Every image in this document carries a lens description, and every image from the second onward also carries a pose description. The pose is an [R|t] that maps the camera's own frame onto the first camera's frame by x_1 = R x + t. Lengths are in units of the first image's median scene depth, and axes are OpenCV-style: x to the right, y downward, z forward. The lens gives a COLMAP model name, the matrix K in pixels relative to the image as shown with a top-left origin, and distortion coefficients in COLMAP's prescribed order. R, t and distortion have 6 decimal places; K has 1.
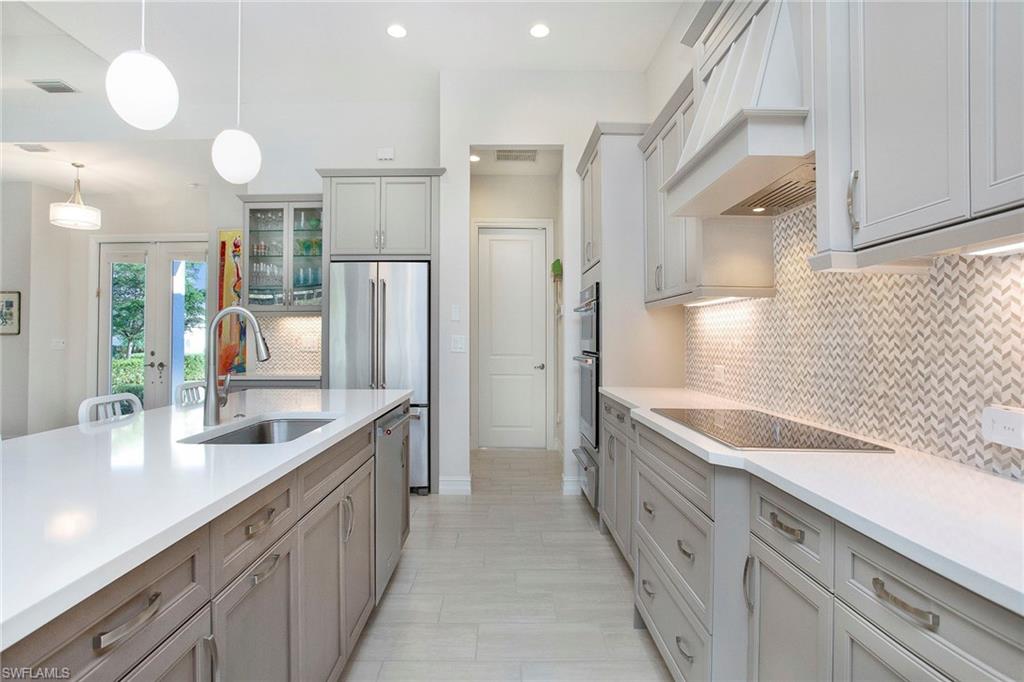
lens RADIAL K [[473.5, 0, 504.2], [0, 473.5, 336.1], [0, 0, 1]] dist [0.002497, 0.001685]
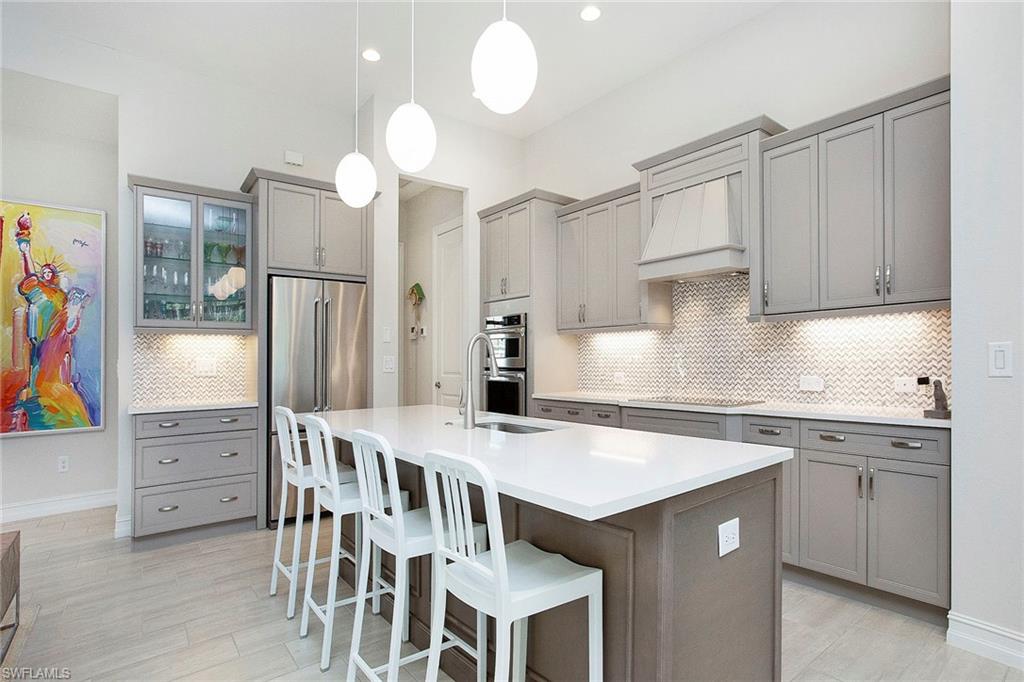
lens RADIAL K [[535.5, 0, 513.4], [0, 535.5, 348.5], [0, 0, 1]] dist [-0.005616, 0.005564]
pose [[0.754302, 0.007508, 0.656485, -0.779224], [0.010681, 0.999662, -0.023706, 0.016630], [-0.656441, 0.024894, 0.753966, -0.065054]]
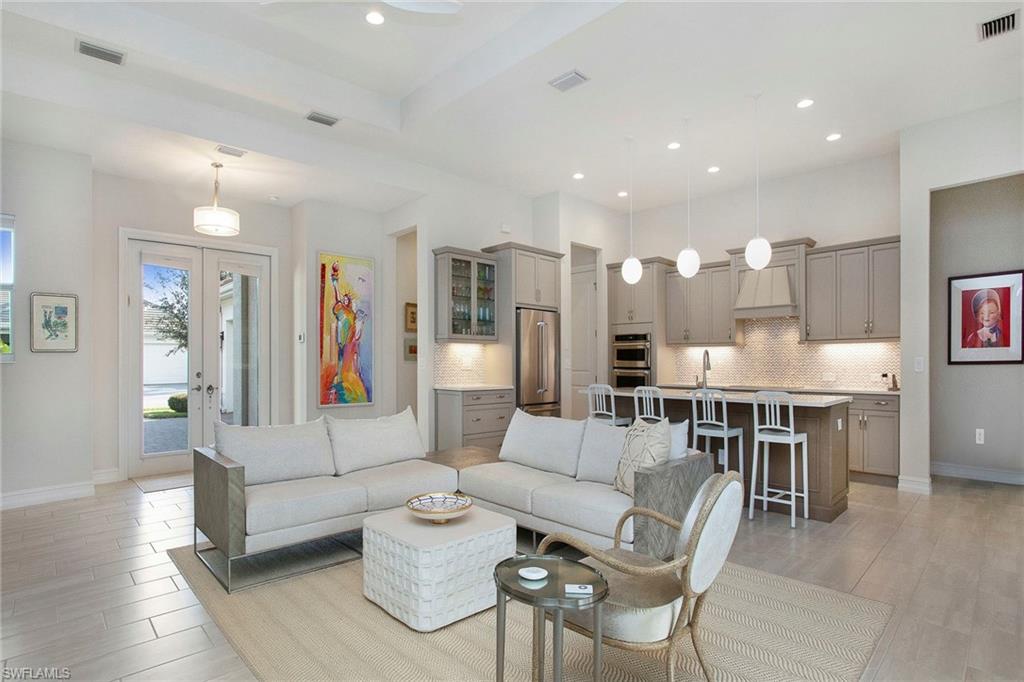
lens RADIAL K [[487.7, 0, 563.6], [0, 487.7, 344.6], [0, 0, 1]] dist [-0.008648, 0.004684]
pose [[0.675136, 0.028175, 0.737155, -1.467920], [-0.002854, 0.999363, -0.035584, 0.015563], [-0.737687, 0.021920, 0.674786, -0.134811]]
